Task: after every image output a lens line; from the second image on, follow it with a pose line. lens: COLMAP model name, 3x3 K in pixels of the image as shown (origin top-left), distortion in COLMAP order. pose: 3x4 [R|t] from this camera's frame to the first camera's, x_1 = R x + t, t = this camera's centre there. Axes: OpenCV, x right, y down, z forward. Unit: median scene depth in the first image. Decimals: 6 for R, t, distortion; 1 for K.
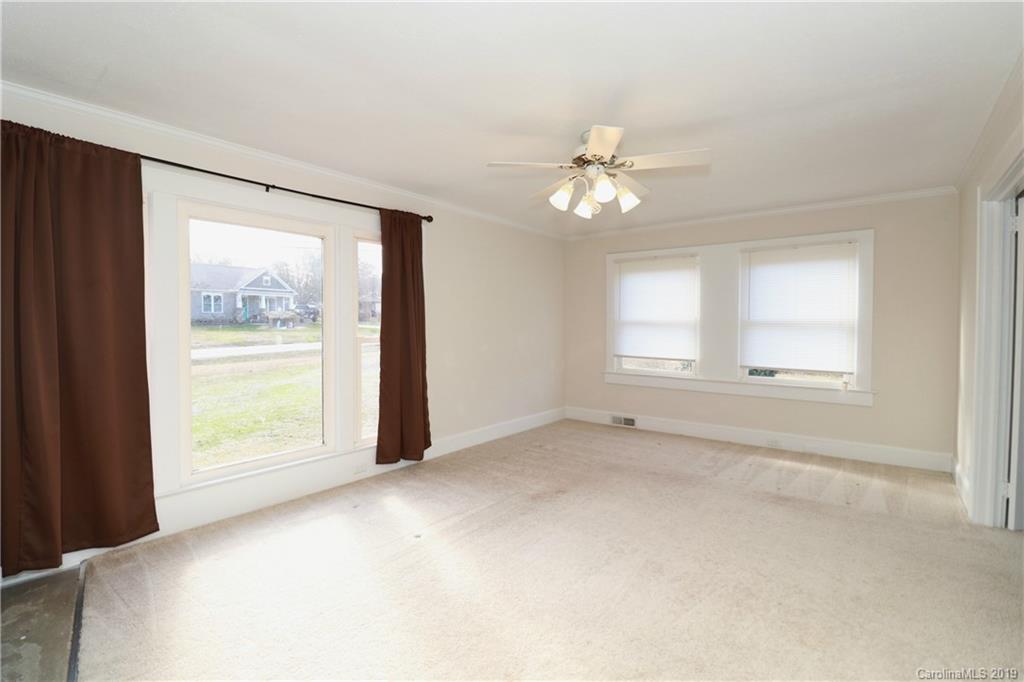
lens RADIAL K [[468.9, 0, 510.1], [0, 468.9, 336.9], [0, 0, 1]] dist [-0.010231, -0.007801]
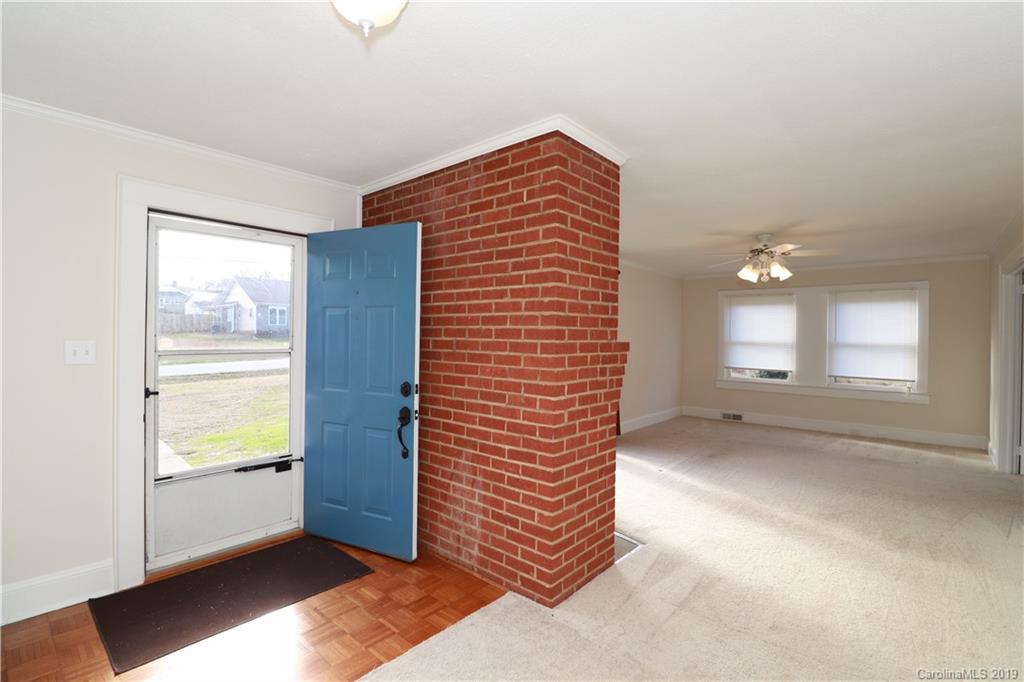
lens RADIAL K [[468.9, 0, 513.4], [0, 468.9, 340.9], [0, 0, 1]] dist [-0.010231, -0.007801]
pose [[0.999035, 0.008456, -0.043093, -0.363074], [-0.009263, 0.999785, -0.018563, -0.005437], [0.042926, 0.018944, 0.998899, -0.398492]]
